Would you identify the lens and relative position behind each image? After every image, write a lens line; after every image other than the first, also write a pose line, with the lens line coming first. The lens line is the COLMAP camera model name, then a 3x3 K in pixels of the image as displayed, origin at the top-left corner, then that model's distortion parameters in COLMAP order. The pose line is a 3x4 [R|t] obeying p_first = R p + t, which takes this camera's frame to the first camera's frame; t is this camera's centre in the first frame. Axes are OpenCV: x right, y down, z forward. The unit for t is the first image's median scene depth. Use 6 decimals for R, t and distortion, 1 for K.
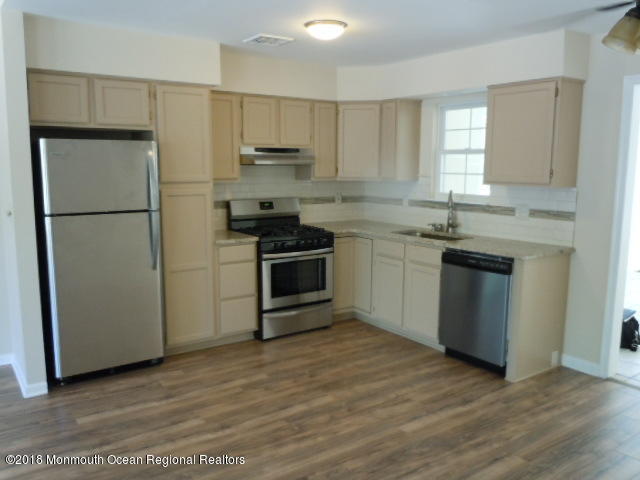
lens RADIAL K [[534.8, 0, 320.0], [0, 534.8, 240.0], [0, 0, 1]] dist [0.018679, -0.098335]
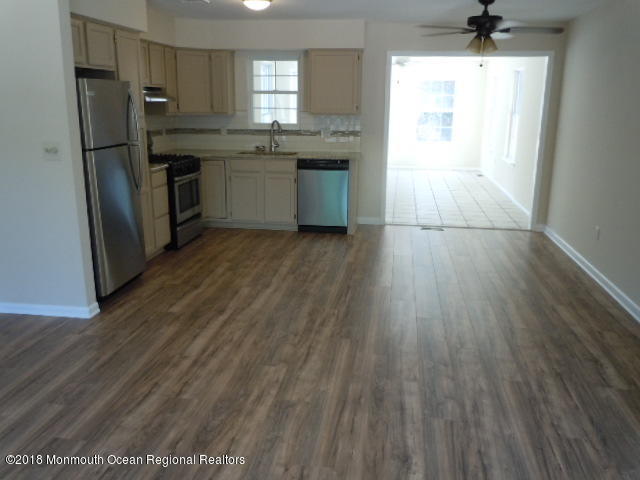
lens RADIAL K [[534.8, 0, 320.0], [0, 534.8, 240.0], [0, 0, 1]] dist [0.018679, -0.098335]
pose [[0.693432, -0.180756, 0.697481, -0.868145], [0.098524, 0.982716, 0.156724, 0.008979], [-0.713754, -0.039959, 0.699255, -0.101045]]
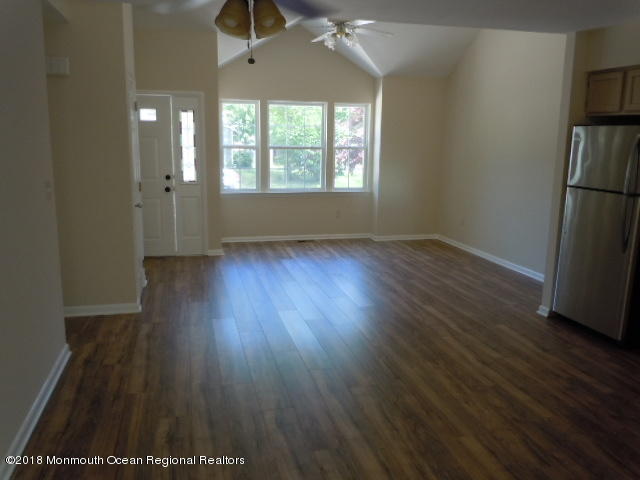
lens RADIAL K [[534.8, 0, 320.0], [0, 534.8, 240.0], [0, 0, 1]] dist [0.018679, -0.098335]
pose [[-0.357716, 0.167370, -0.918709, 0.823395], [-0.149479, 0.960859, 0.233251, -0.117542], [0.921789, 0.220765, -0.318696, 0.788123]]
